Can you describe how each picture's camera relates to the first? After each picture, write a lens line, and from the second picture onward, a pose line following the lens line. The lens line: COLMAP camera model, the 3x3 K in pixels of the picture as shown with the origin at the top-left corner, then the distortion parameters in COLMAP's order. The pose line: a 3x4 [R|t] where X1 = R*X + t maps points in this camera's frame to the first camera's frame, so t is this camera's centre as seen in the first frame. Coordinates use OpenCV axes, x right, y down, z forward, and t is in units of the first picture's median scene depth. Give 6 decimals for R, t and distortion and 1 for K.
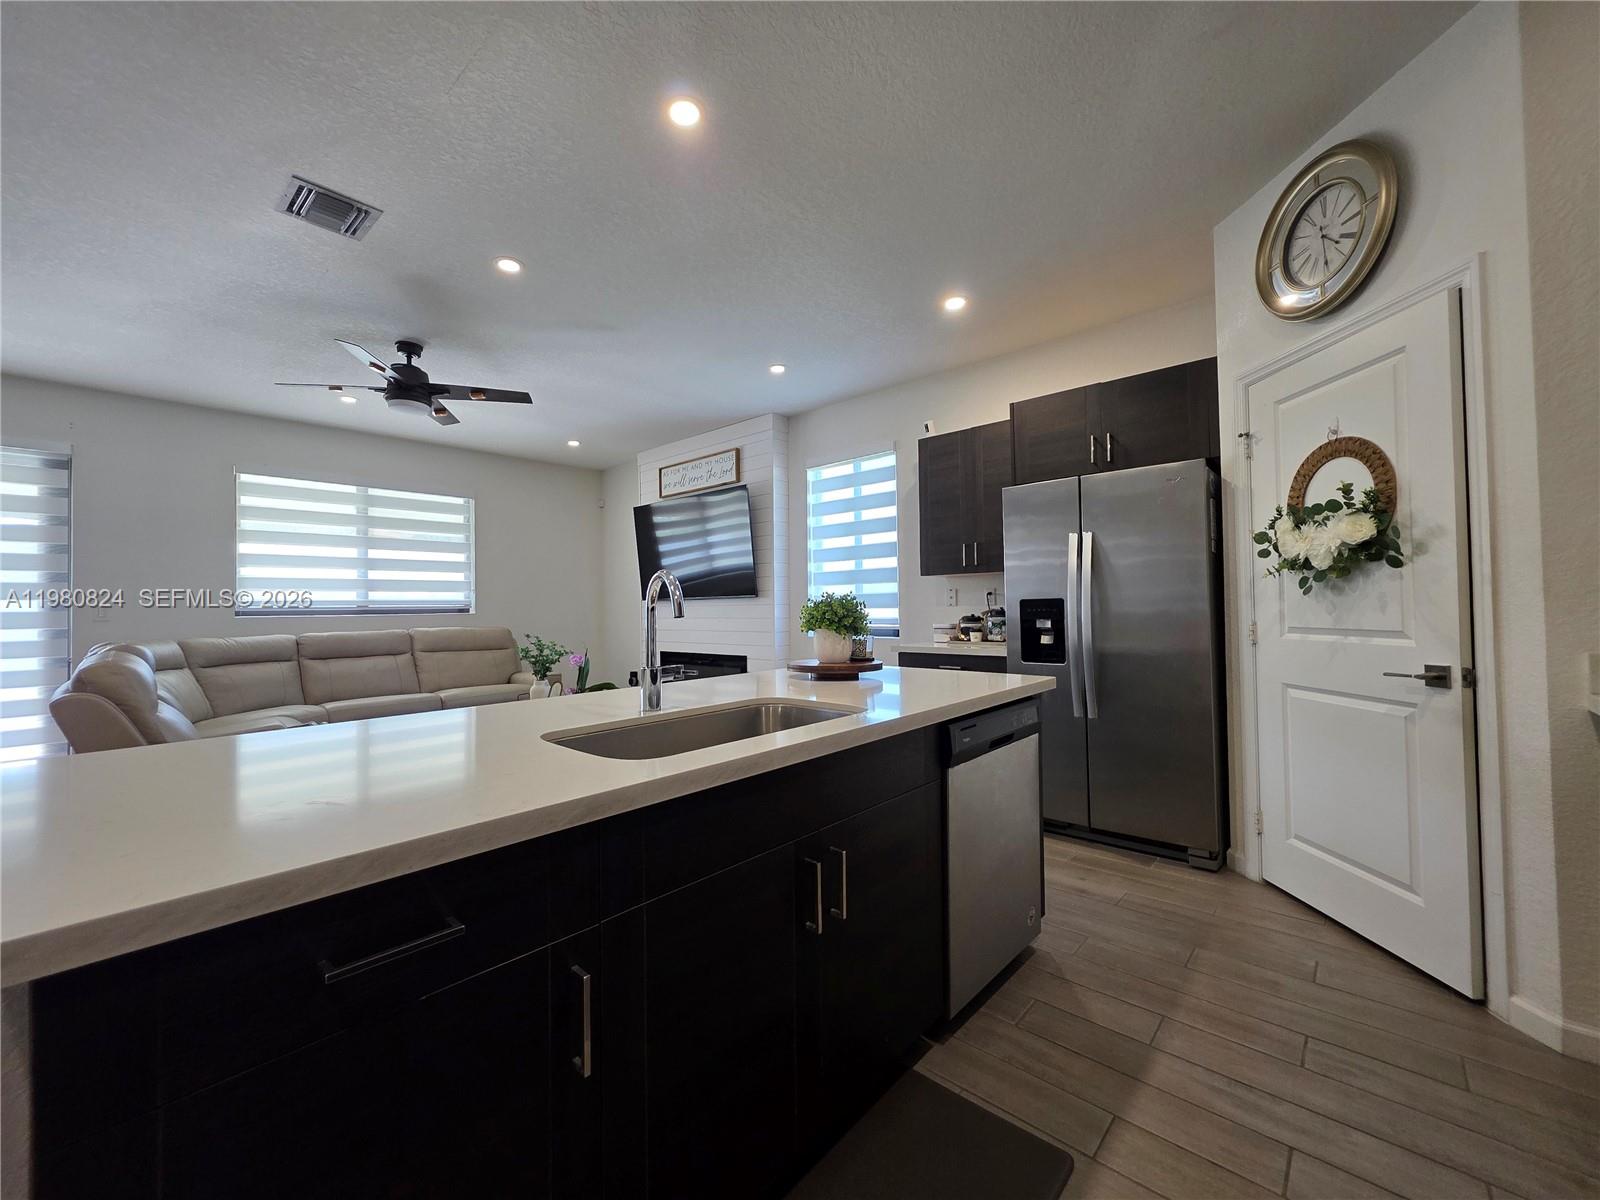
lens RADIAL K [[643.7, 0, 802.8], [0, 643.7, 597.7], [0, 0, 1]] dist [0.000942, 0.000445]
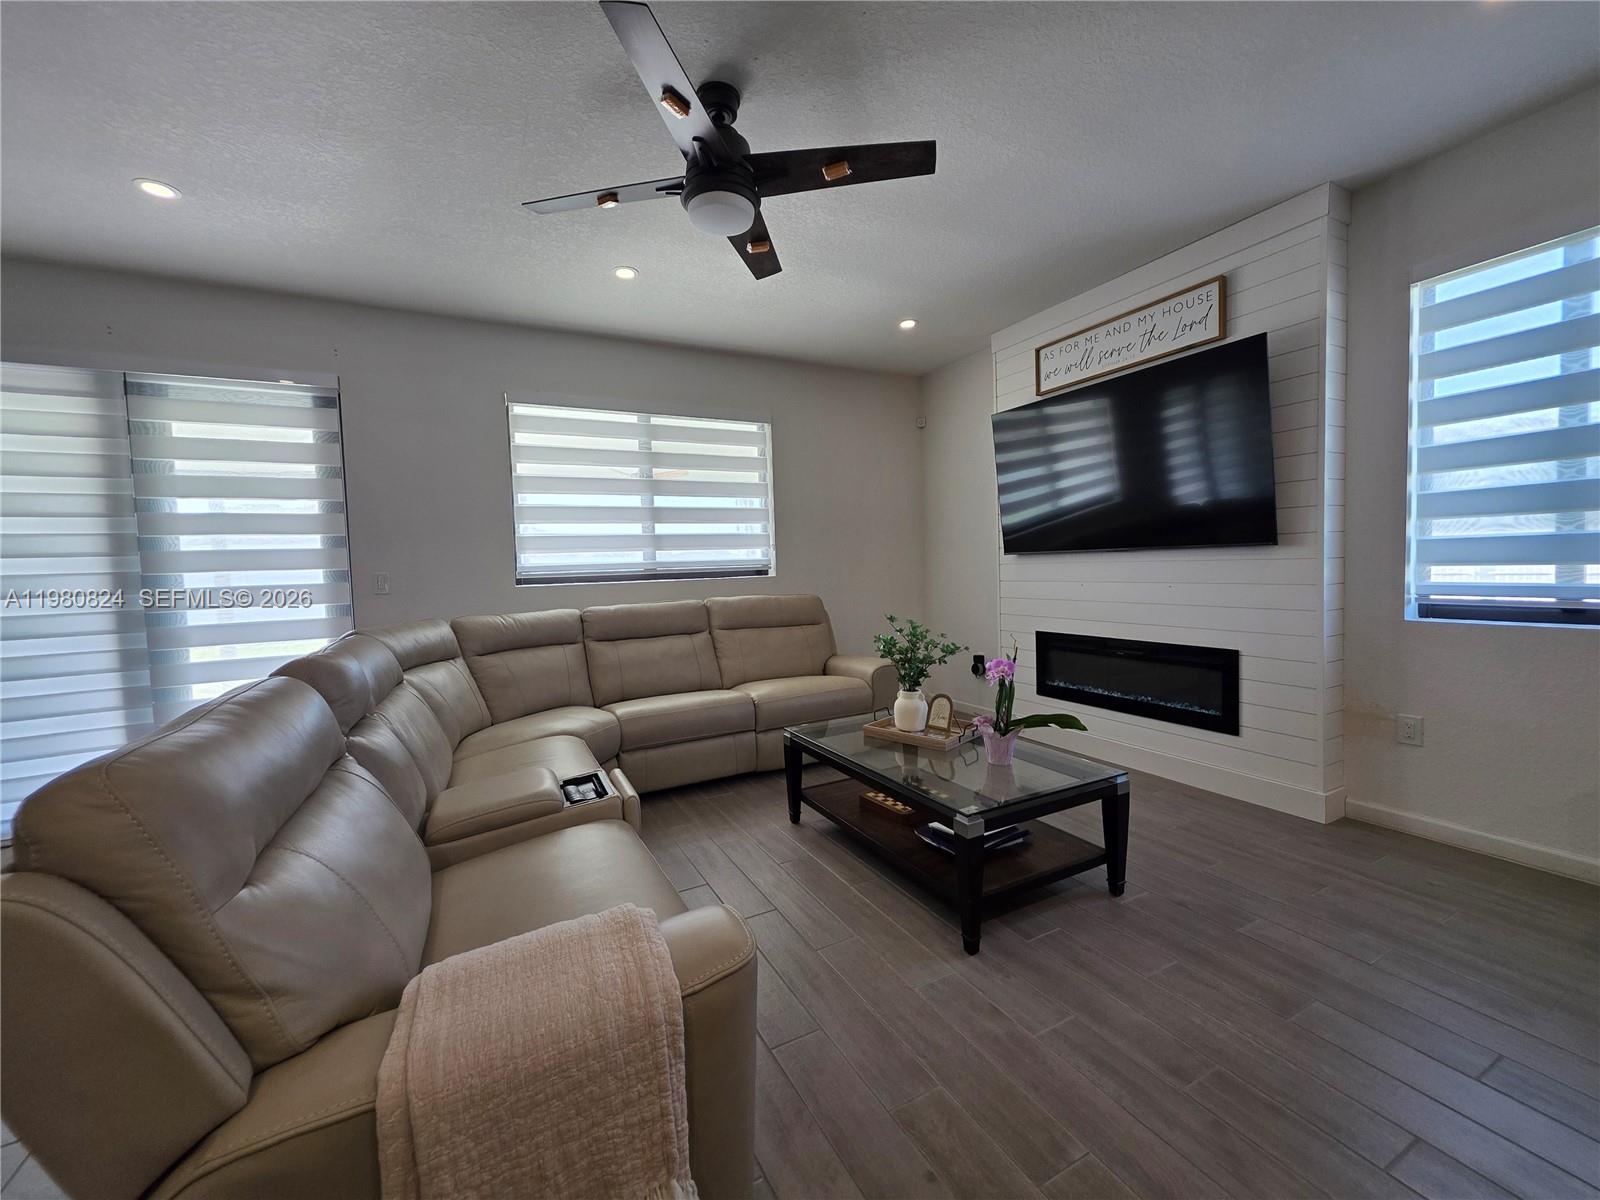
lens RADIAL K [[643.7, 0, 804.0], [0, 643.7, 601.0], [0, 0, 1]] dist [0.000942, 0.000445]
pose [[0.940169, 0.005808, -0.340659, -0.253193], [0.021219, 0.996916, 0.075557, -0.003785], [0.340047, -0.078265, 0.937146, 0.343921]]
